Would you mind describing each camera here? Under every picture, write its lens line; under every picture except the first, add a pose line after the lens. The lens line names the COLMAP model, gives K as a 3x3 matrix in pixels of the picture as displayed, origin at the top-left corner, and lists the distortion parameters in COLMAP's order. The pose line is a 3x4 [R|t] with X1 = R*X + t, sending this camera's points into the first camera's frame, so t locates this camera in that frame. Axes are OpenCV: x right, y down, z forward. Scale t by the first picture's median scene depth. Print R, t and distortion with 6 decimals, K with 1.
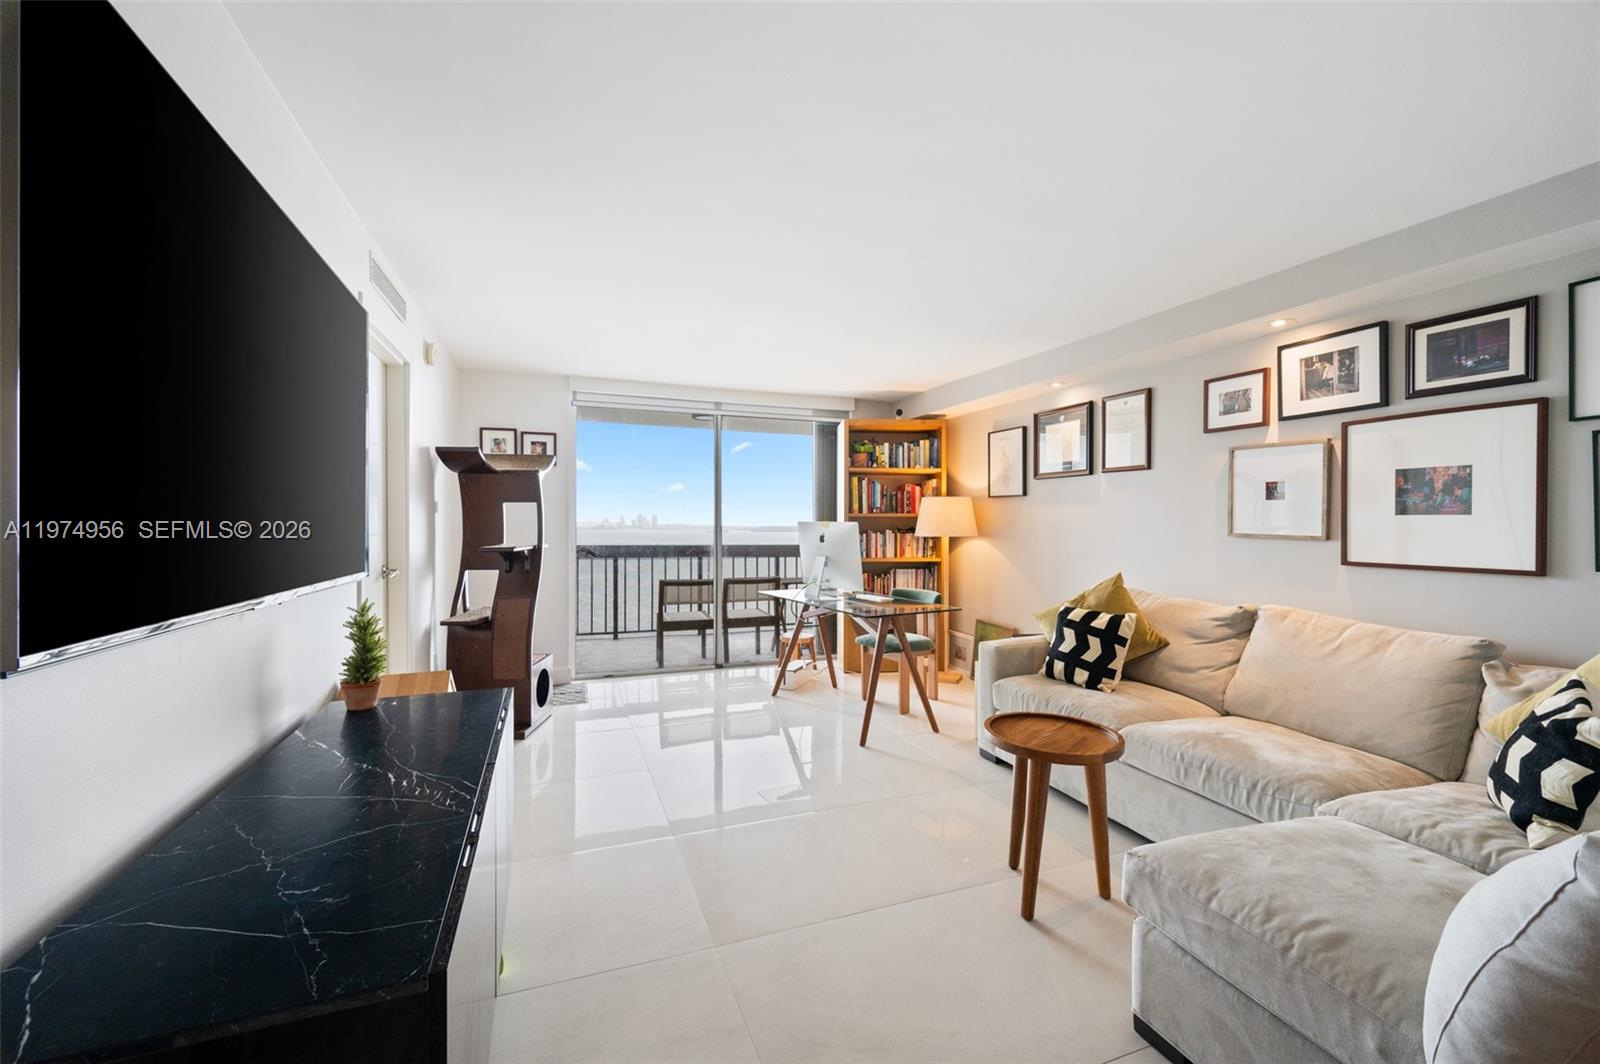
lens RADIAL K [[653.3, 0, 804.0], [0, 653.3, 522.3], [0, 0, 1]] dist [0.000466, -0.000415]
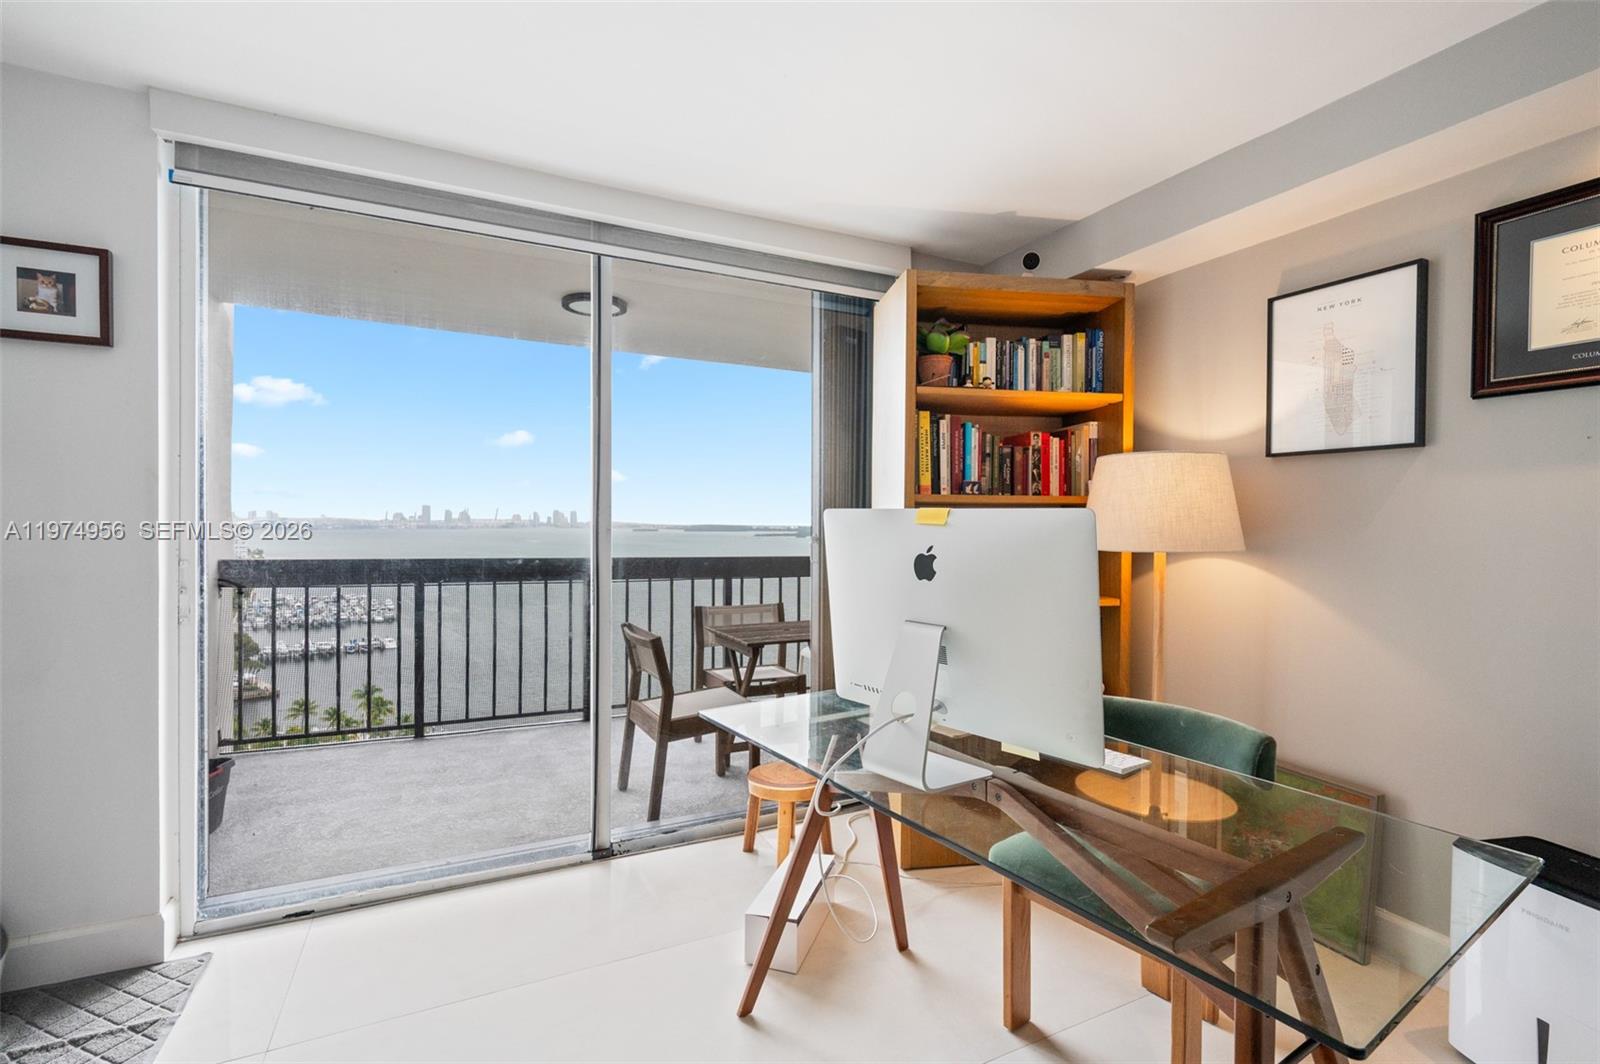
lens RADIAL K [[717.7, 0, 809.1], [0, 717.7, 529.4], [0, 0, 1]] dist [0.009376, 0.000184]
pose [[0.995540, 0.004535, 0.094229, -0.042956], [-0.005768, 0.999901, 0.012815, 0.003255], [-0.094161, -0.013301, 0.995468, 0.537335]]
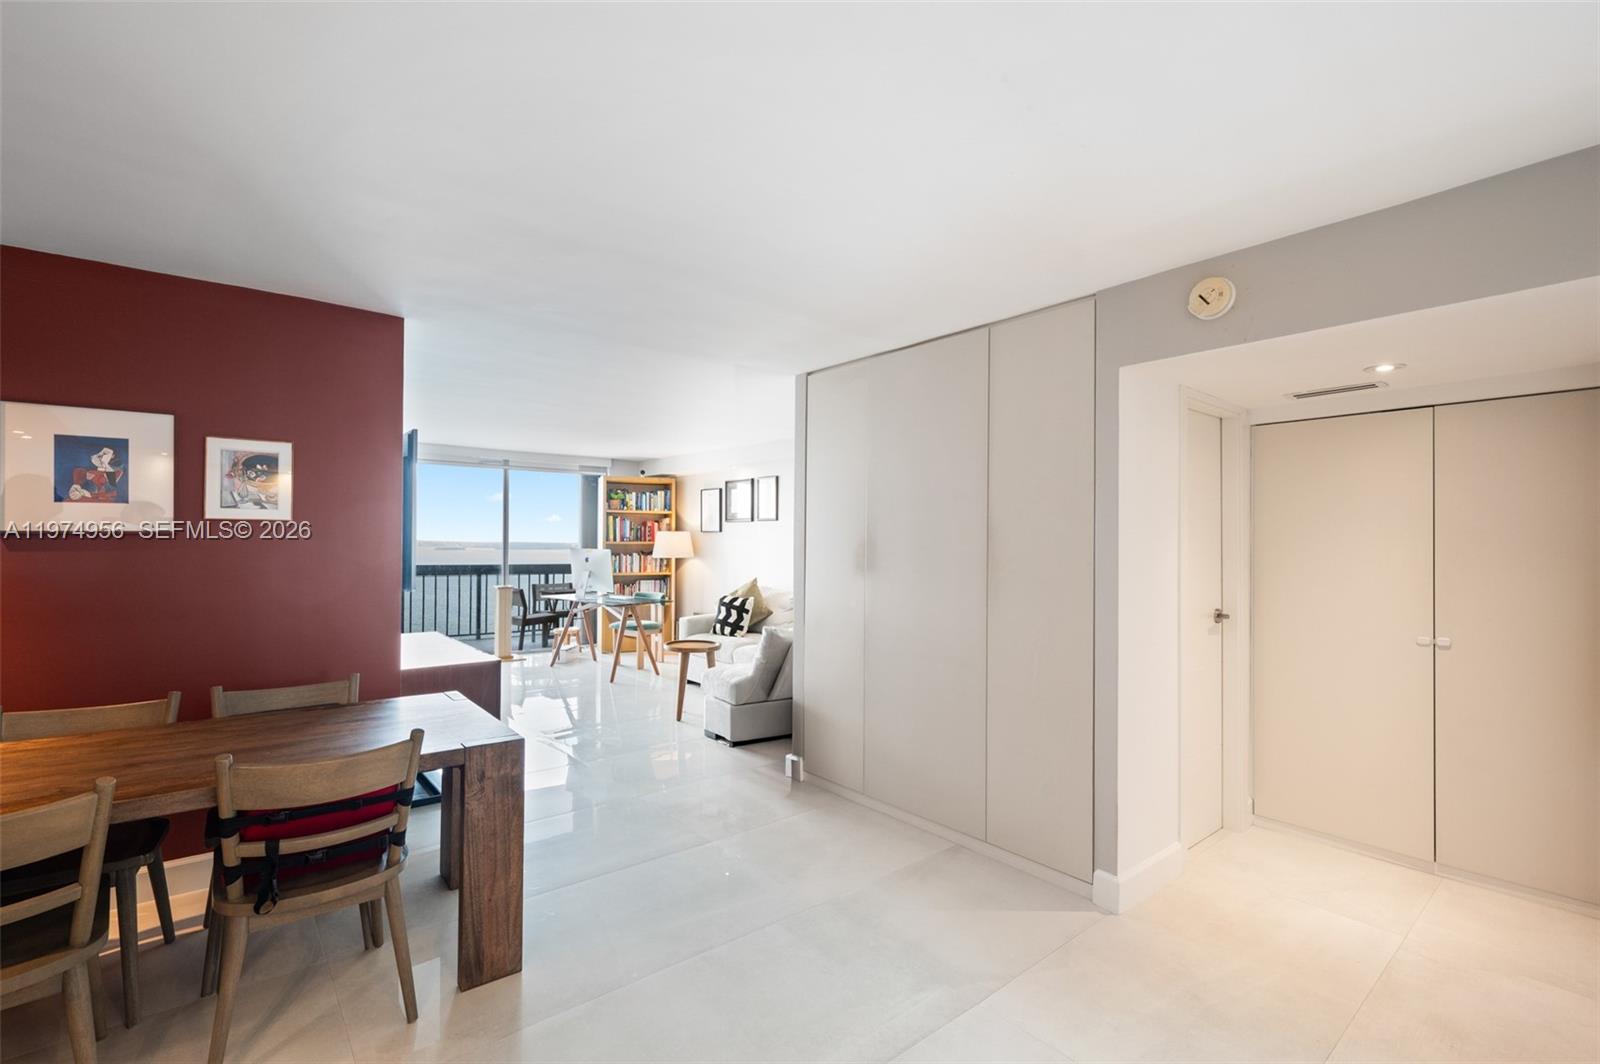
lens RADIAL K [[717.7, 0, 811.9], [0, 717.7, 532.9], [0, 0, 1]] dist [0.009376, 0.000184]
pose [[0.943688, 0.006332, 0.330777, -0.026239], [-0.003666, 0.999956, -0.008684, -0.021042], [-0.330817, 0.006982, 0.943669, -0.626024]]
